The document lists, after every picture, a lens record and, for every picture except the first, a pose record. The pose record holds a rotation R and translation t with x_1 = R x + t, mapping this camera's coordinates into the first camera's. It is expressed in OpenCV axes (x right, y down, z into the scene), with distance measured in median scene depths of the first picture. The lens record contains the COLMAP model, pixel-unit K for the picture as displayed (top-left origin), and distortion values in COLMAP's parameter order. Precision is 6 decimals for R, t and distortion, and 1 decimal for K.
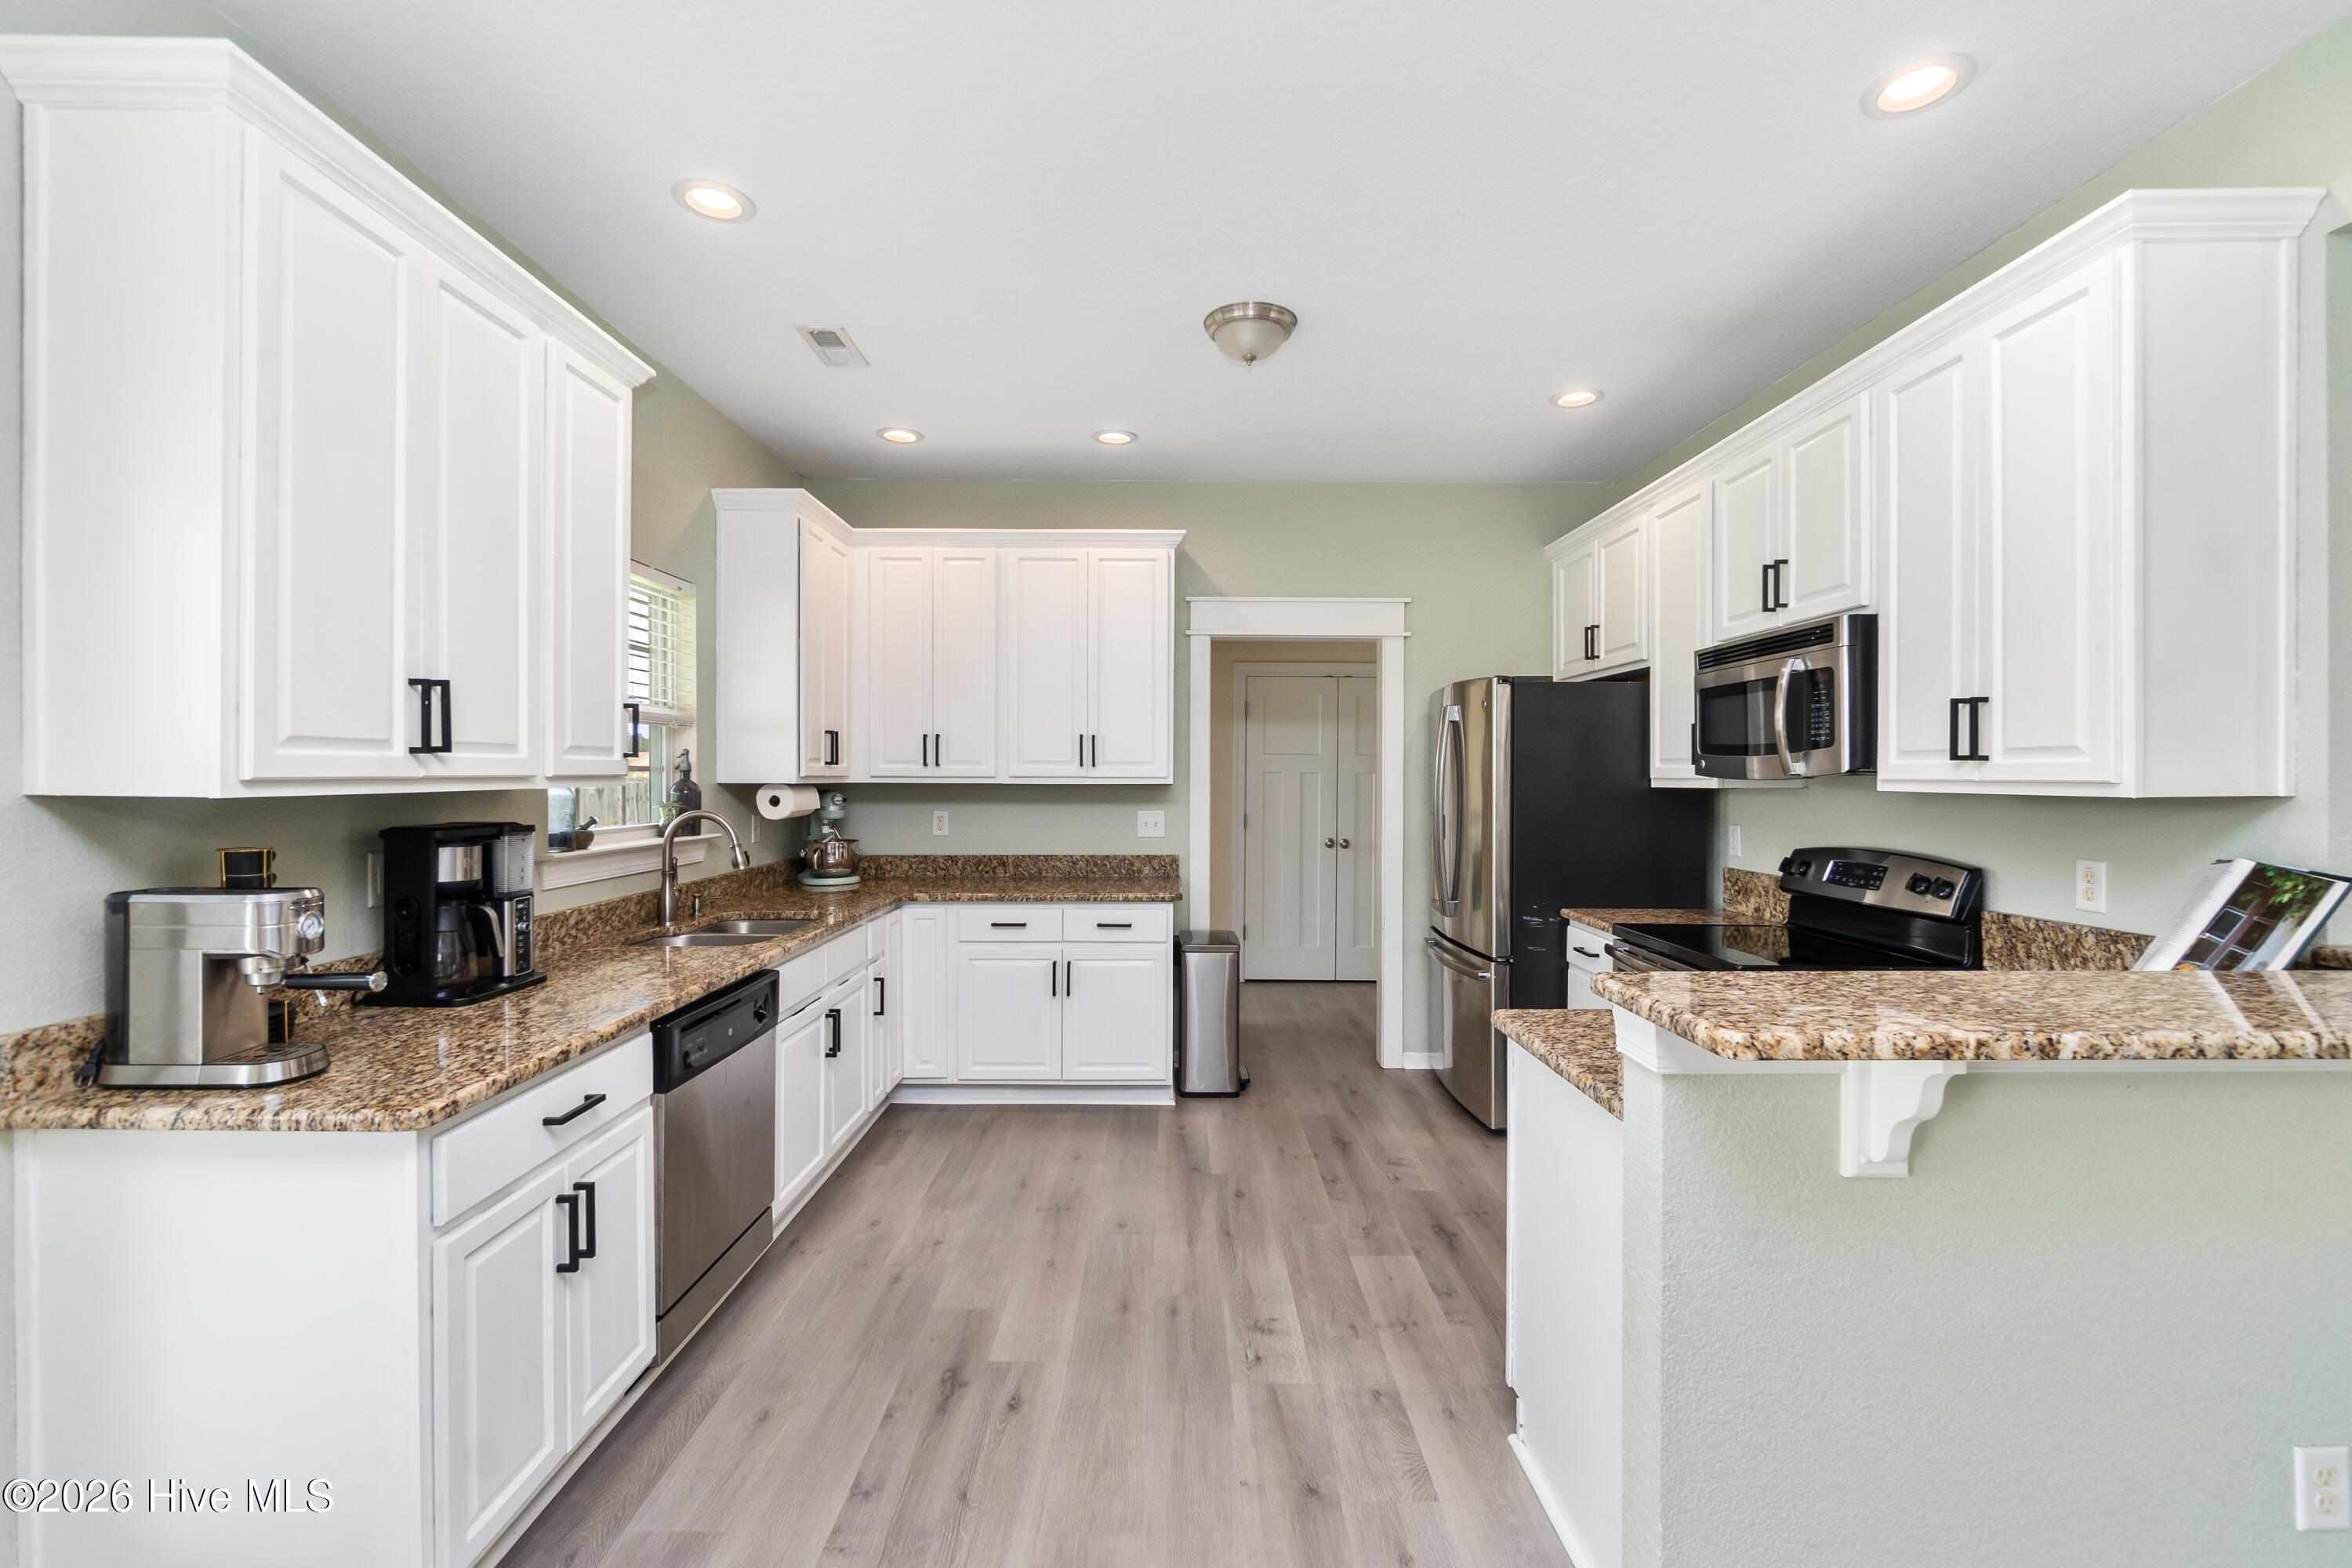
lens RADIAL K [[1011.9, 0, 1170.4], [0, 1011.9, 783.8], [0, 0, 1]] dist [-0.005746, 0.001987]
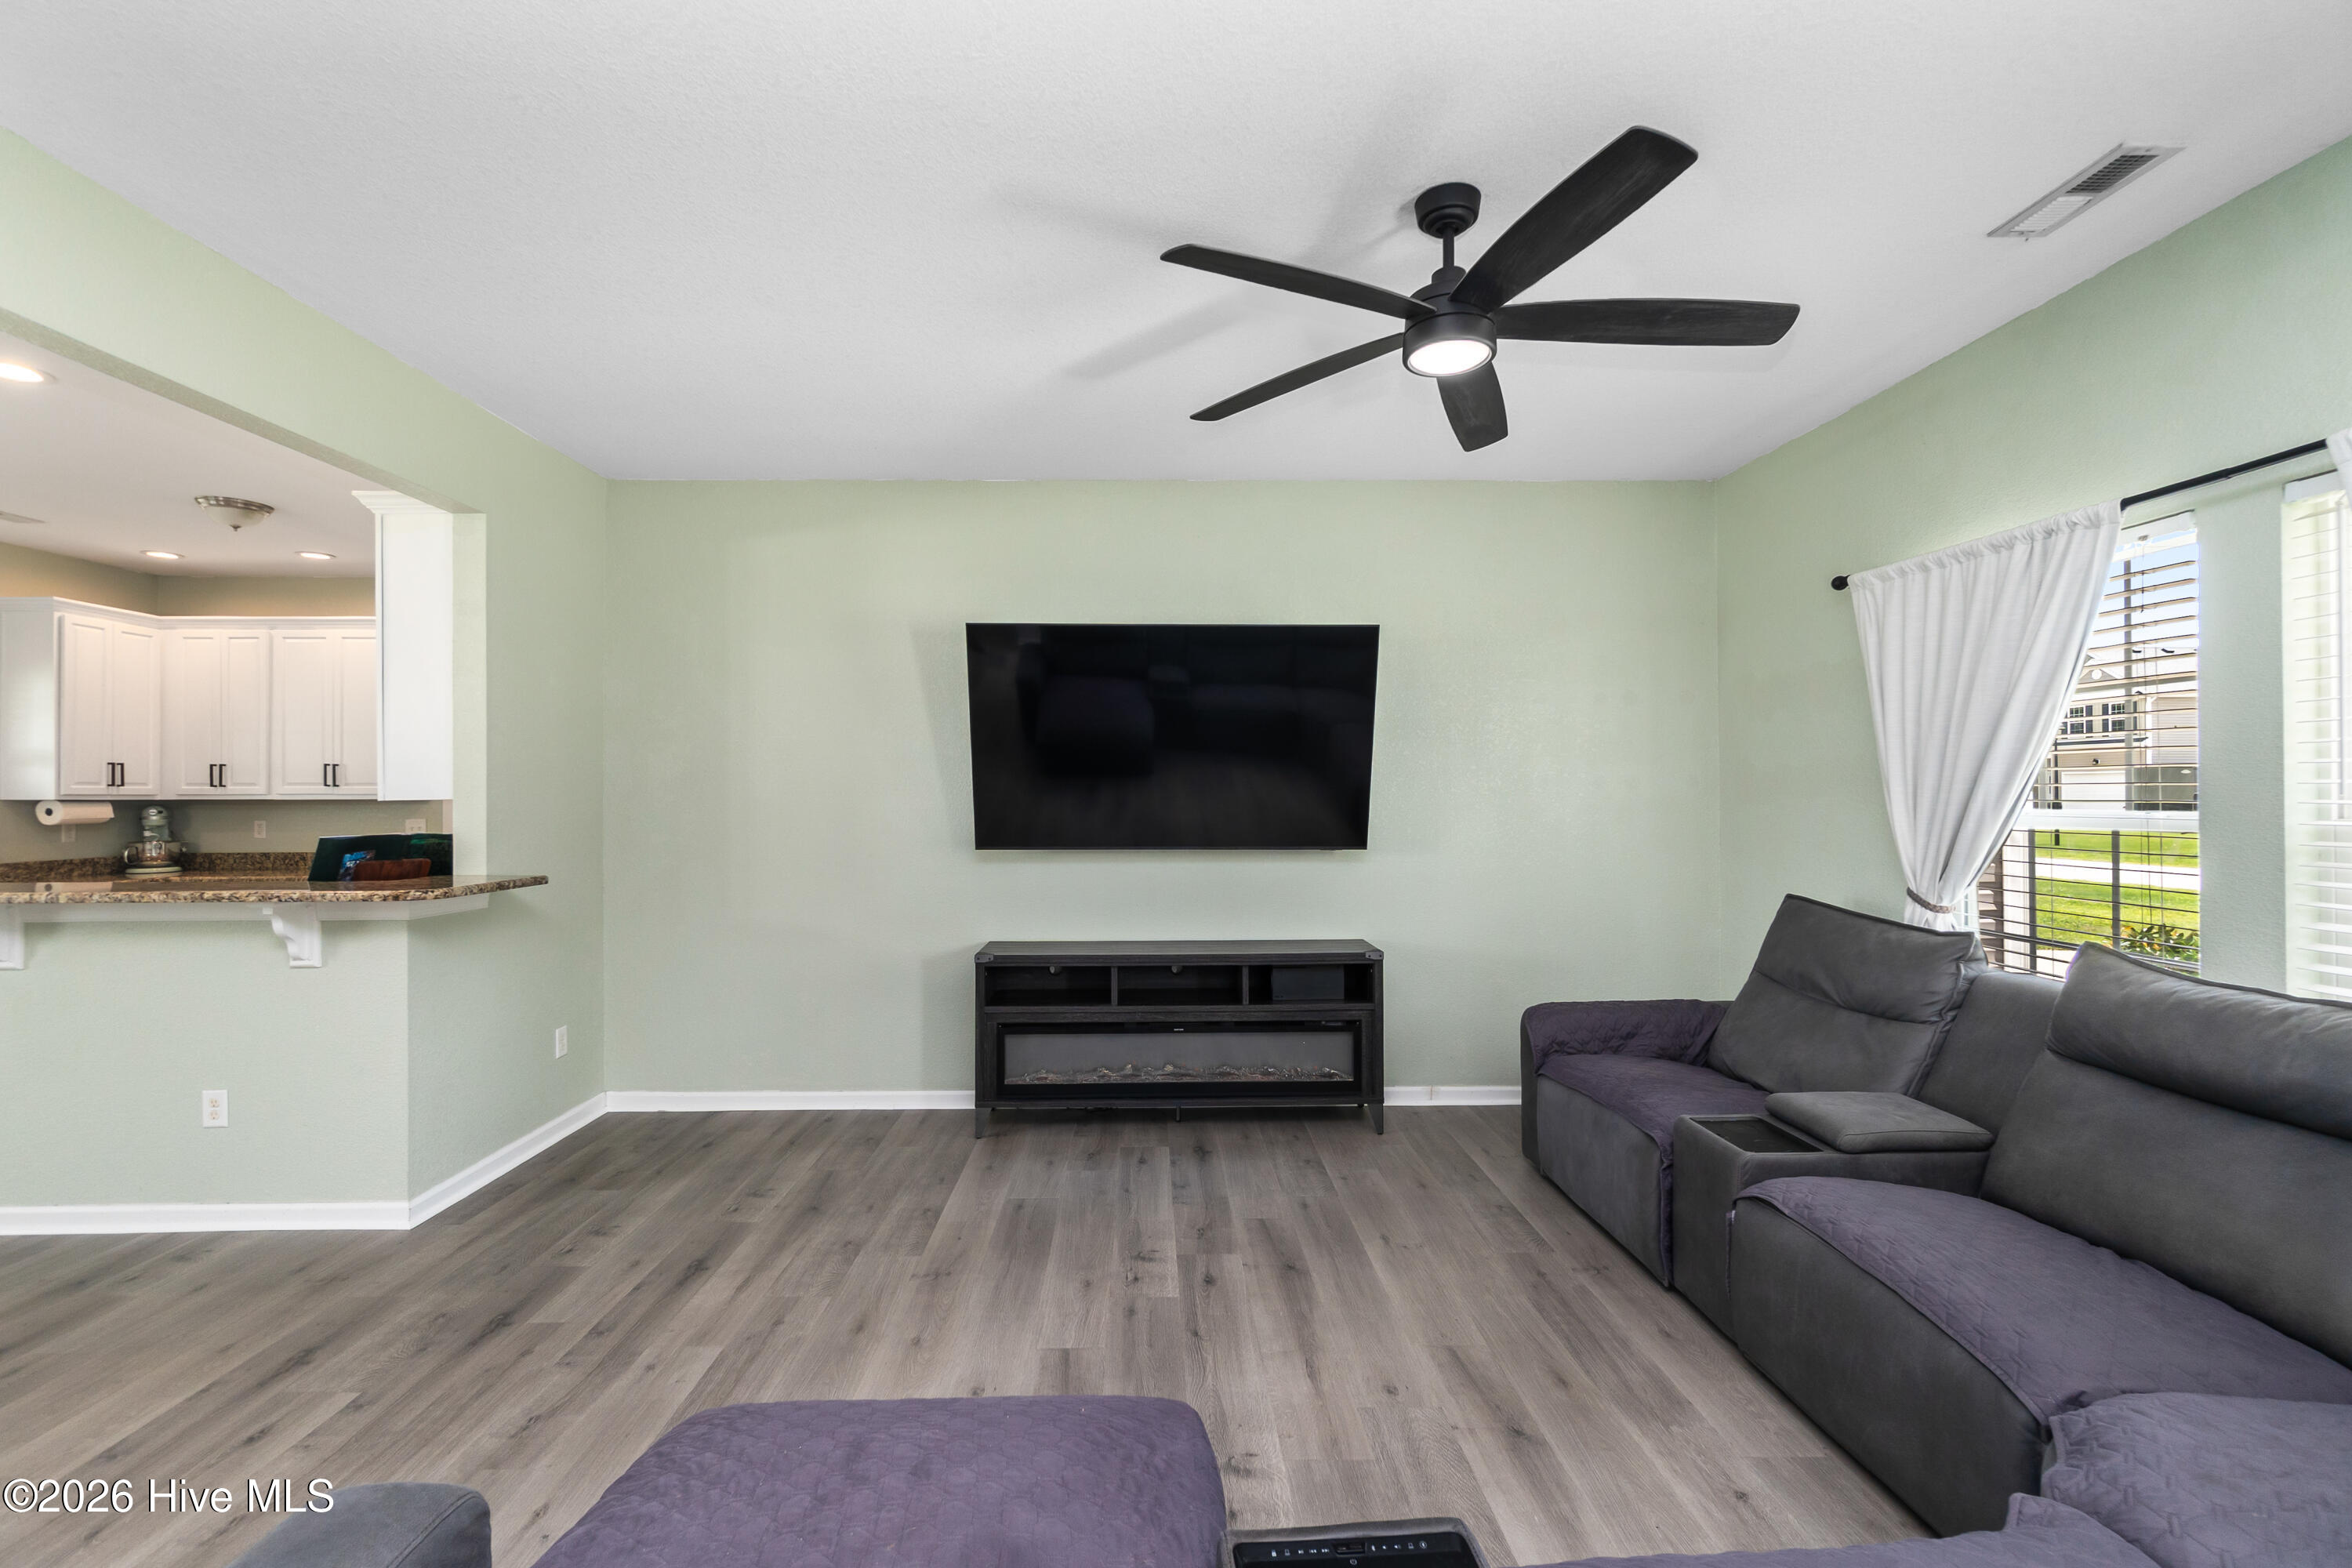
lens RADIAL K [[1011.9, 0, 1159.2], [0, 1011.9, 784.3], [0, 0, 1]] dist [-0.005746, 0.001987]
pose [[0.999813, -0.004779, 0.018743, 1.496460], [0.005153, 0.999787, -0.019979, 0.018608], [-0.018643, 0.020072, 0.999625, -0.593640]]
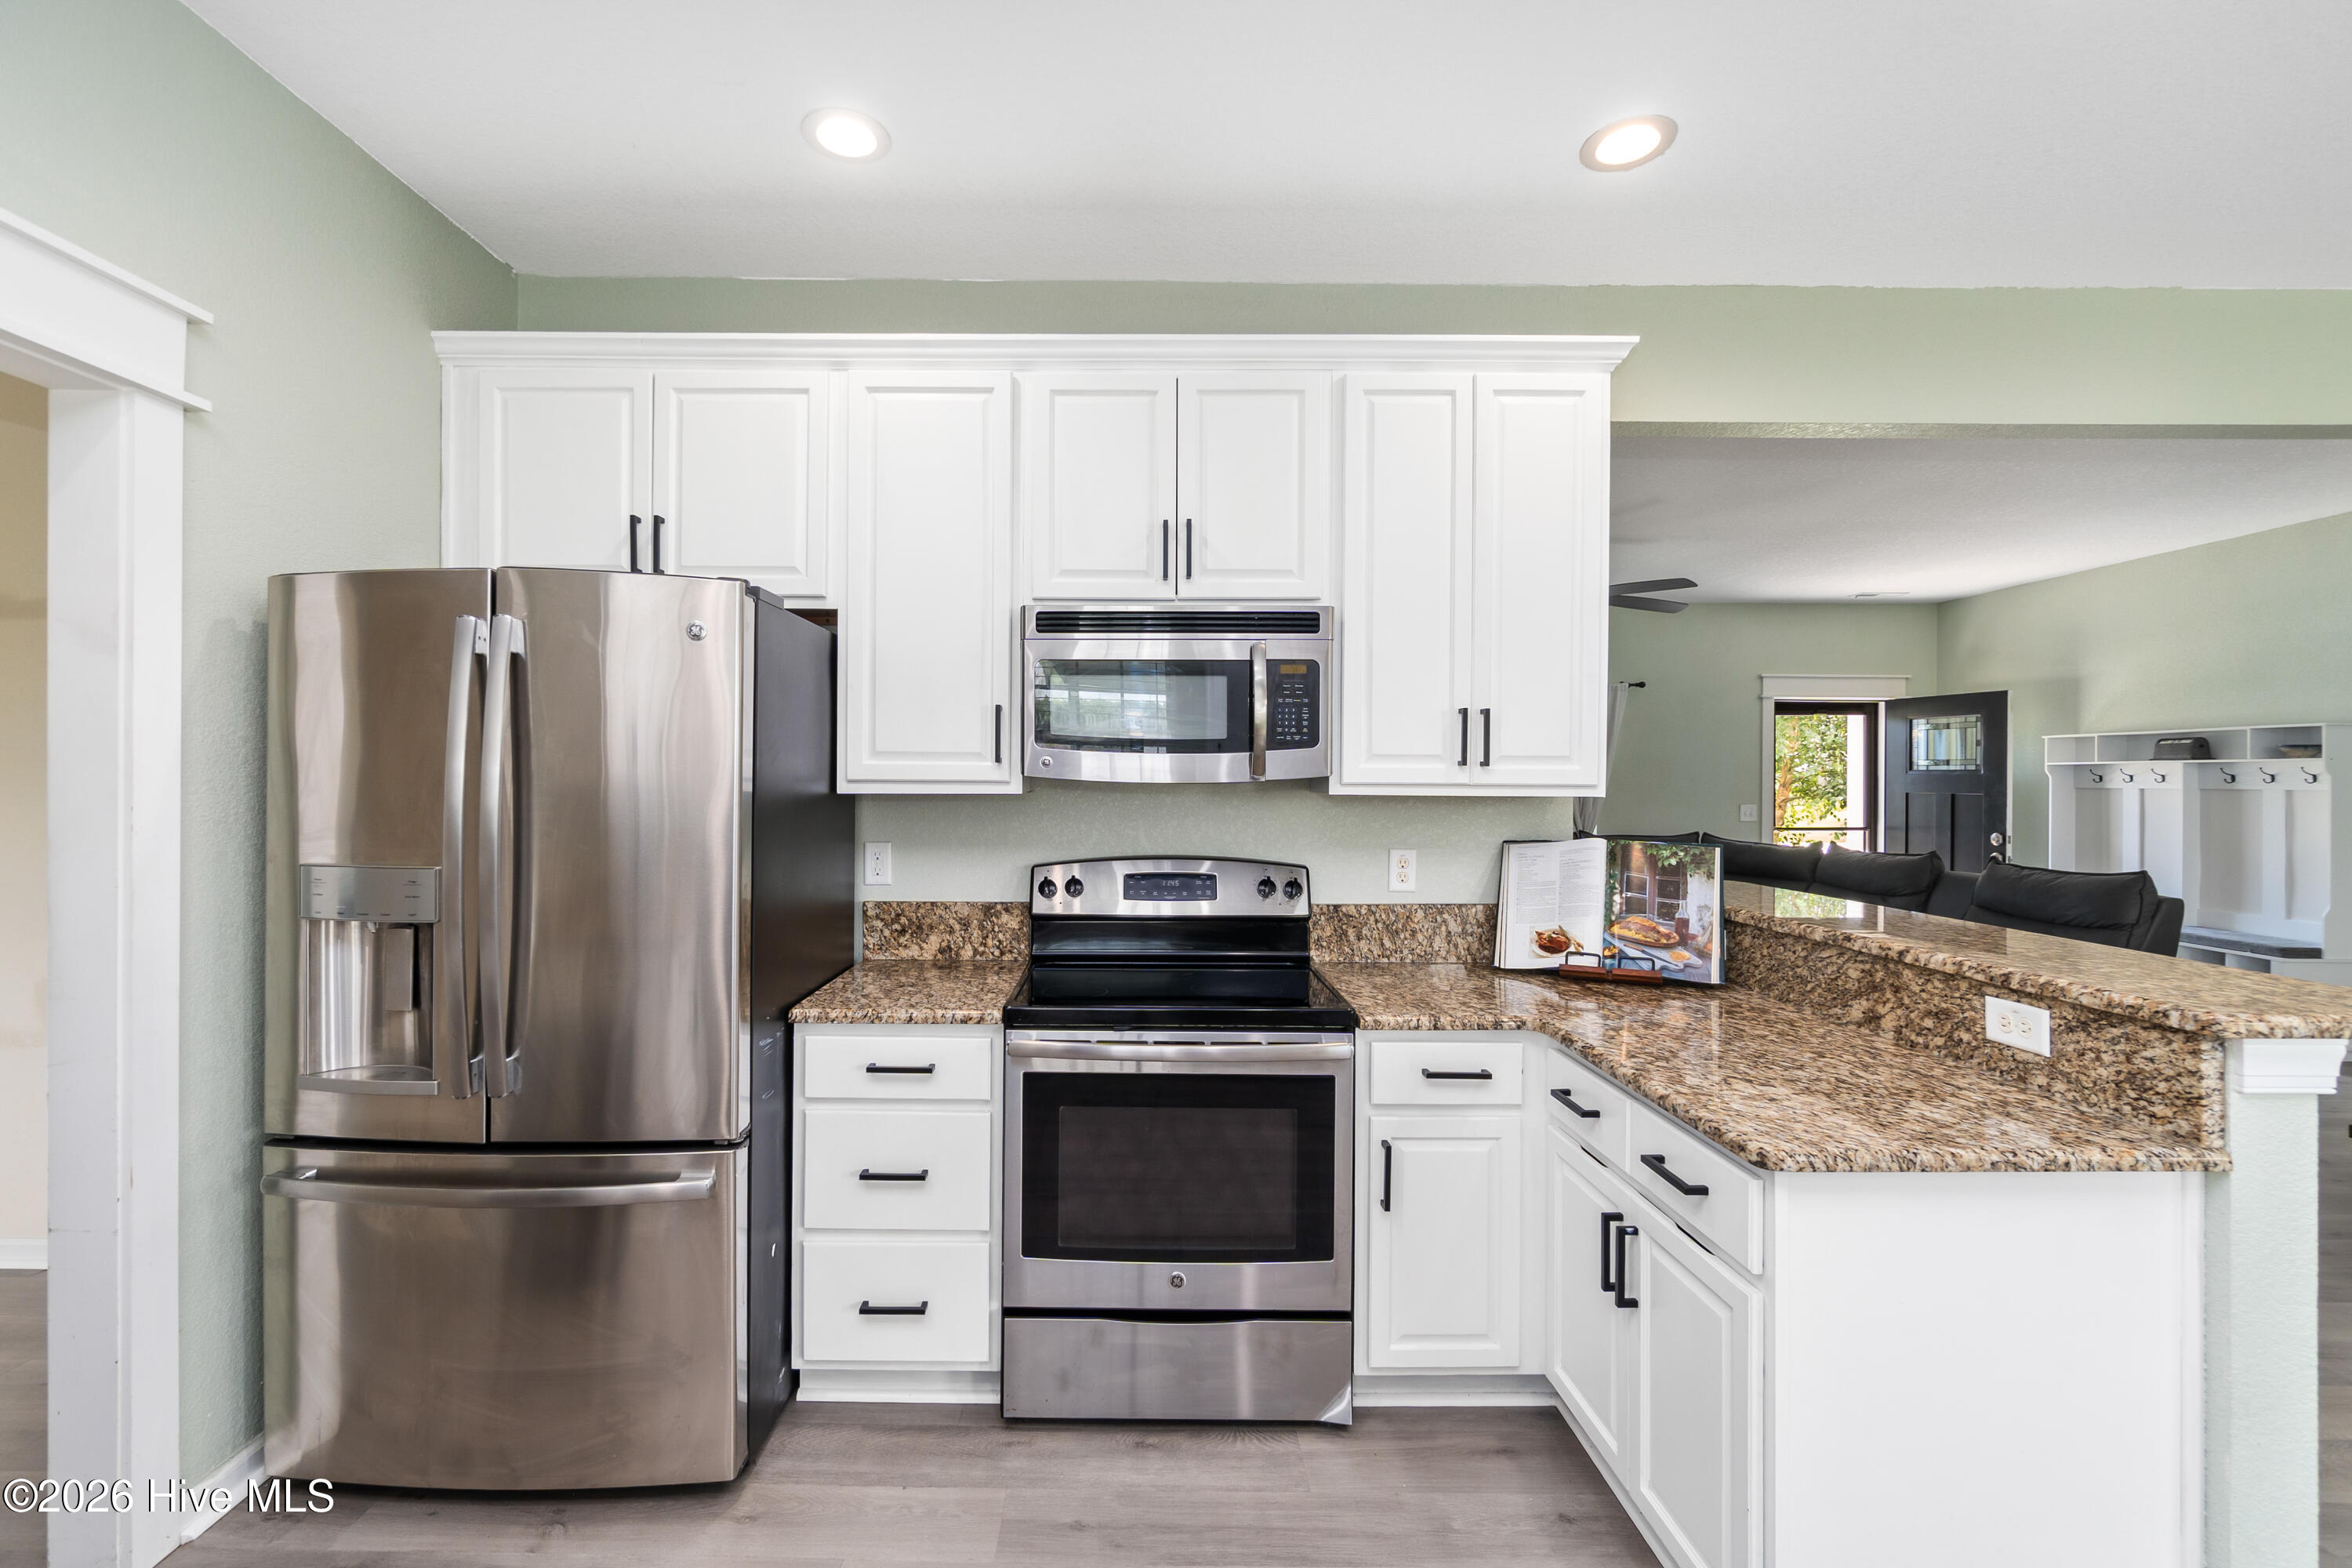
lens RADIAL K [[1011.9, 0, 1124.0], [0, 1011.9, 787.5], [0, 0, 1]] dist [-0.005746, 0.001987]
pose [[0.008848, -0.013289, 0.999873, -0.226048], [0.003555, 0.999906, 0.013258, -0.011349], [-0.999955, 0.003437, 0.008894, 1.007747]]
